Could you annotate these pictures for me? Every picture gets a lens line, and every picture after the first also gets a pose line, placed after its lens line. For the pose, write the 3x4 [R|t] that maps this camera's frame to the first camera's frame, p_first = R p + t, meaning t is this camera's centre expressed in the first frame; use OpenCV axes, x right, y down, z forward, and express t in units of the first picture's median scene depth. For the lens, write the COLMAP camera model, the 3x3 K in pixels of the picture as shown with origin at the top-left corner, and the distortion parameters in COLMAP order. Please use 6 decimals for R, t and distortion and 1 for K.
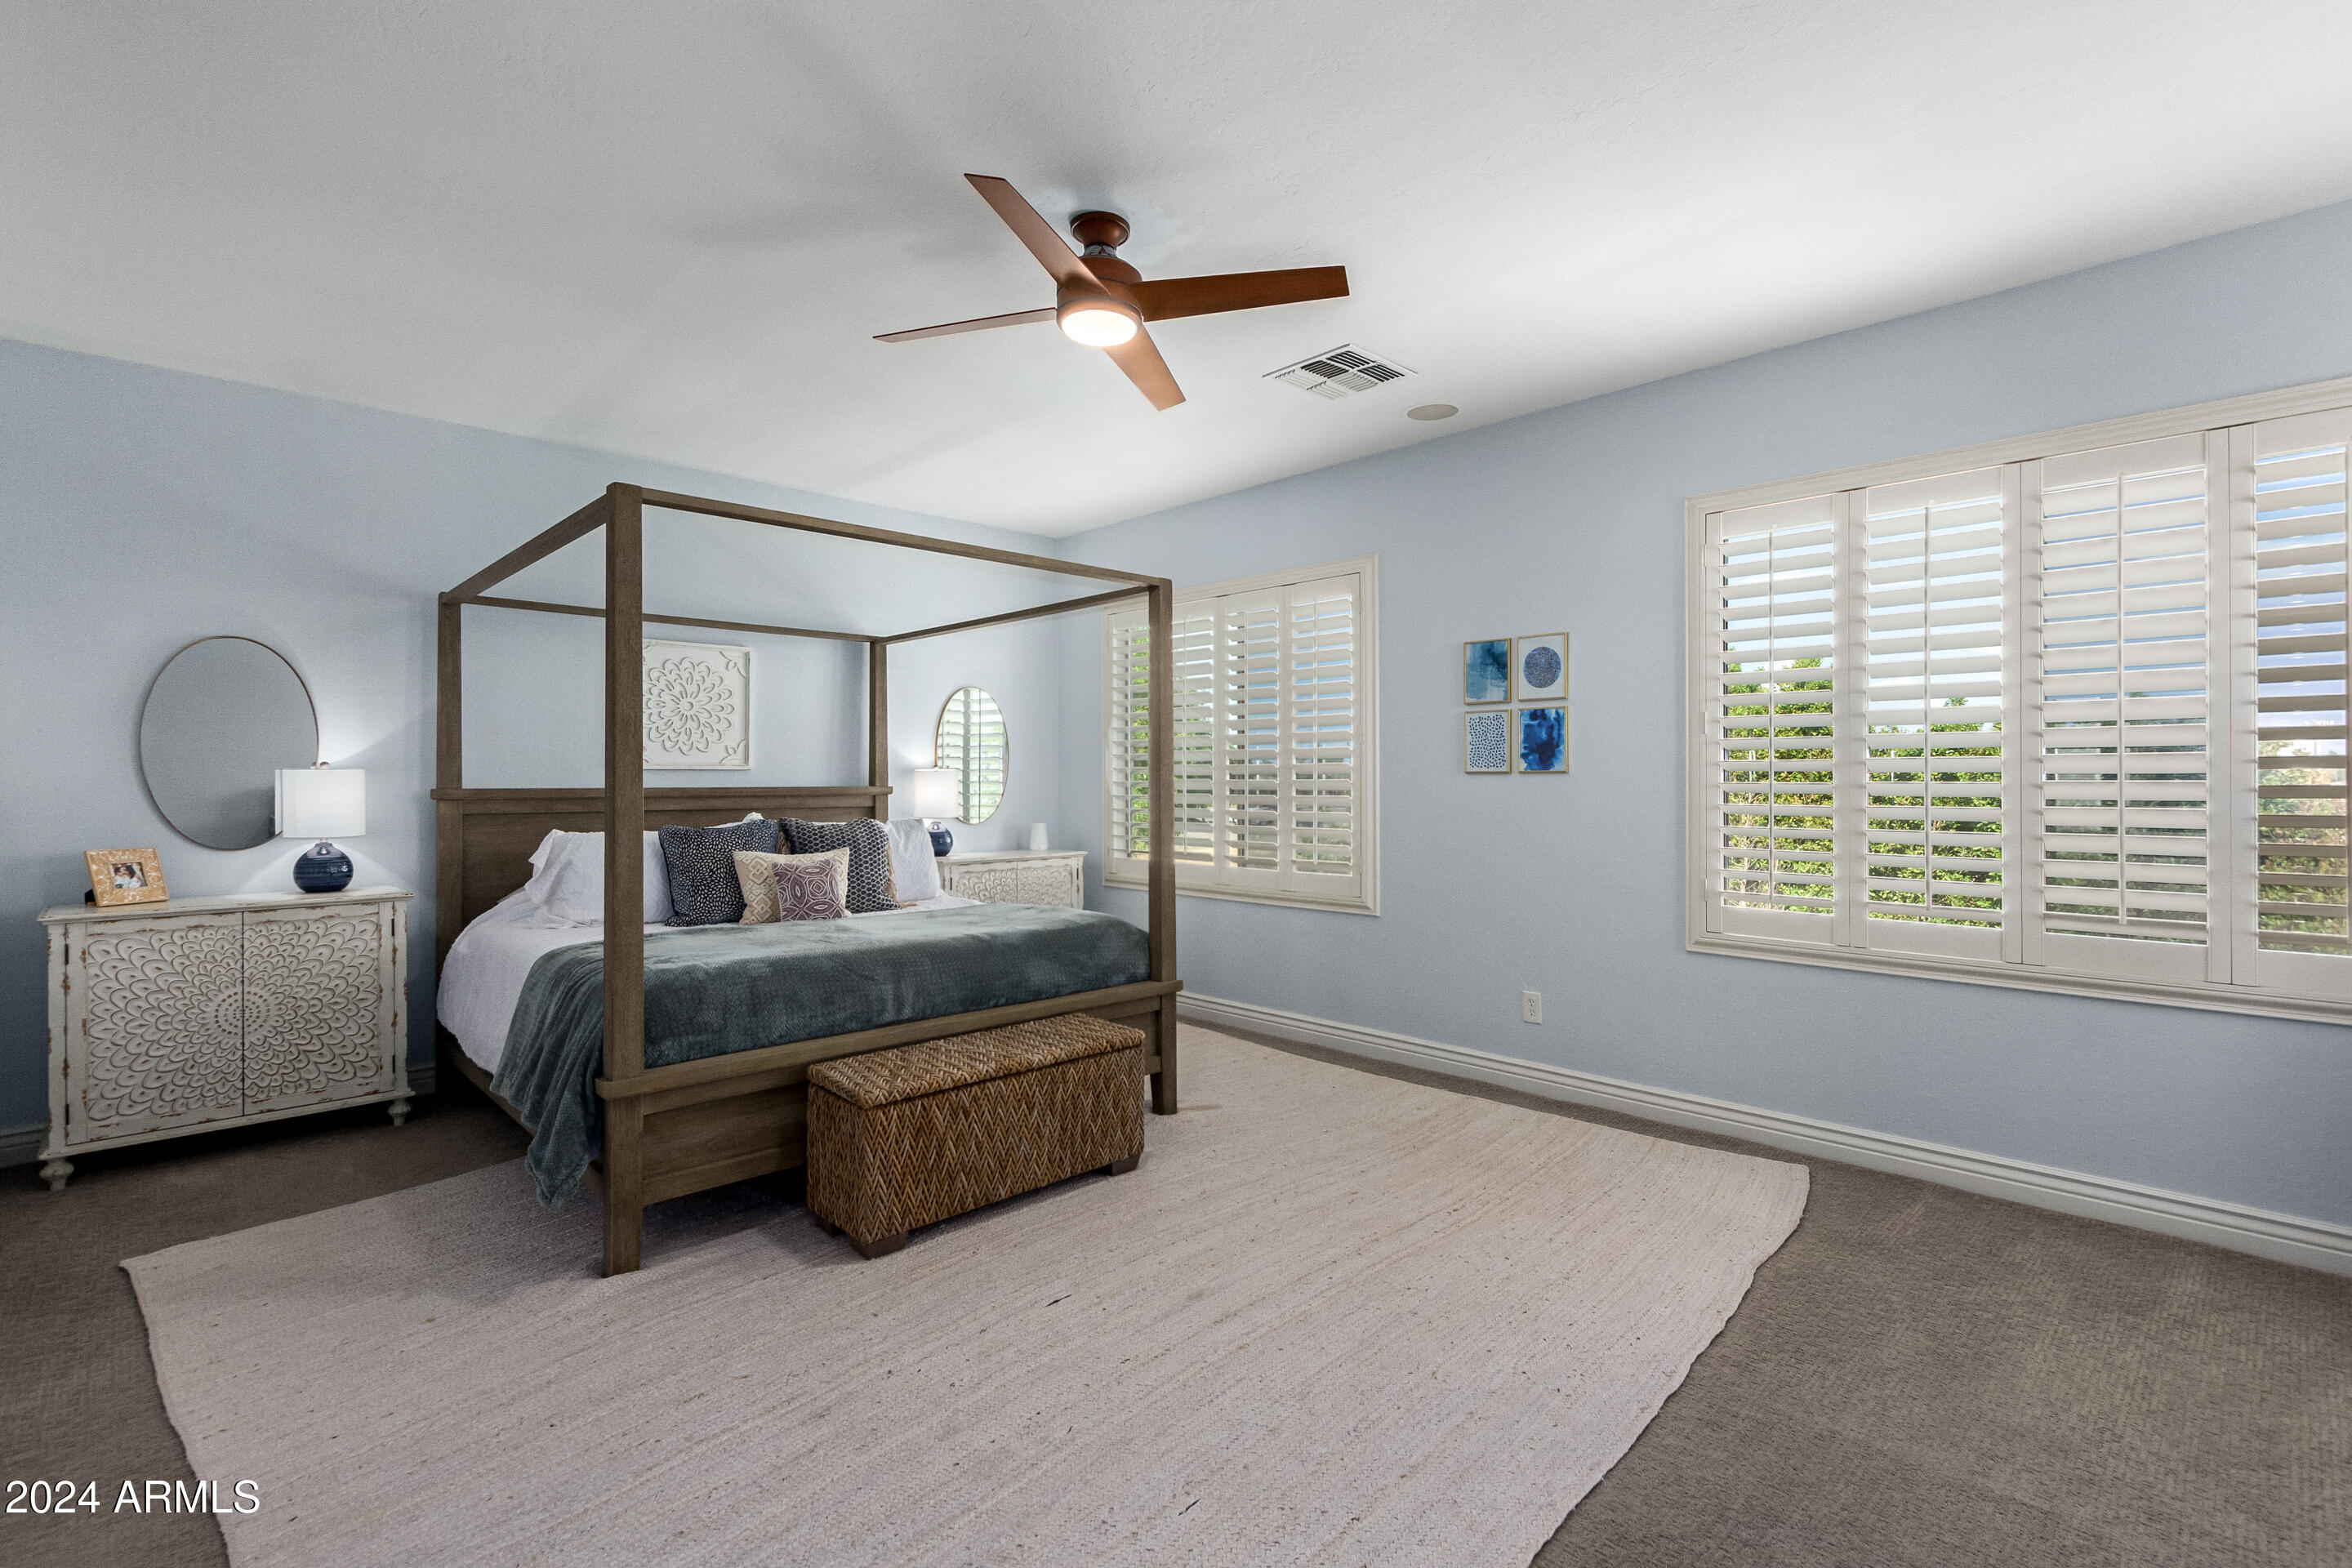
lens RADIAL K [[1087.1, 0, 1175.5], [0, 1087.1, 776.7], [0, 0, 1]] dist [-0.002769, -0.000114]
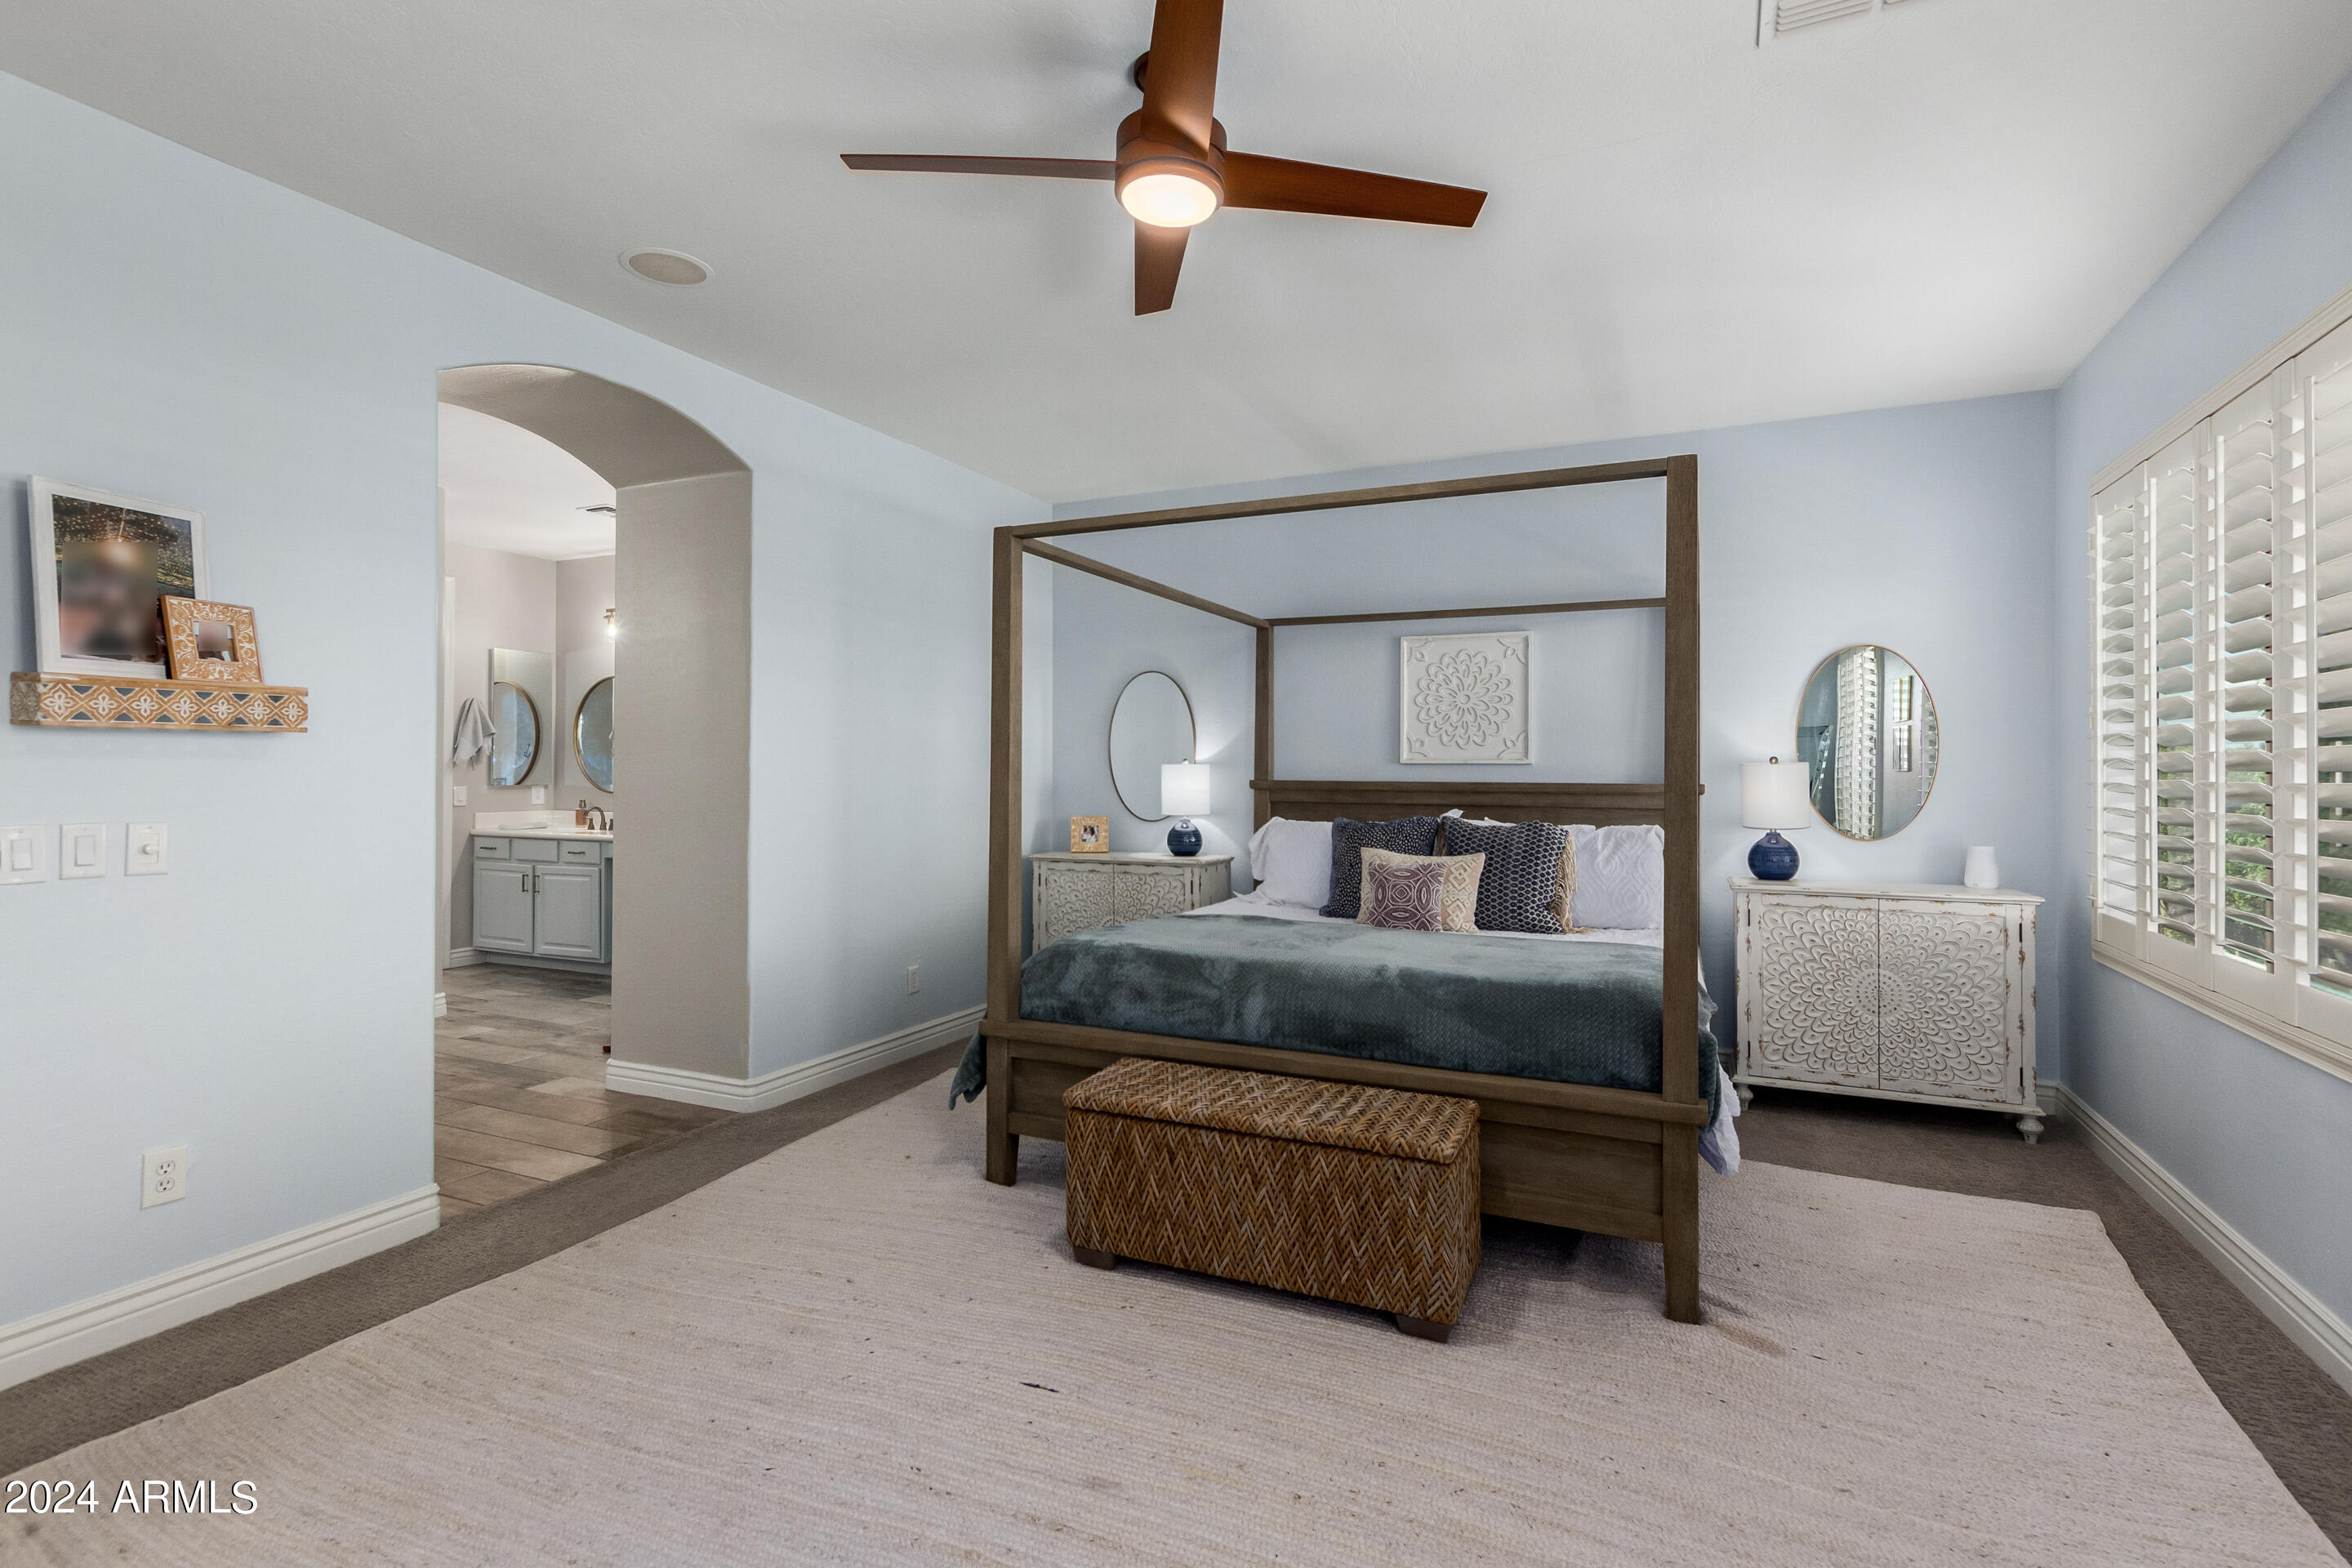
lens RADIAL K [[1087.1, 0, 1189.3], [0, 1087.1, 772.8], [0, 0, 1]] dist [-0.002769, -0.000114]
pose [[0.364722, 0.003875, -0.931108, 0.506150], [-0.004526, 0.999987, 0.002389, 0.000232], [0.931105, 0.003343, 0.364735, 0.559946]]
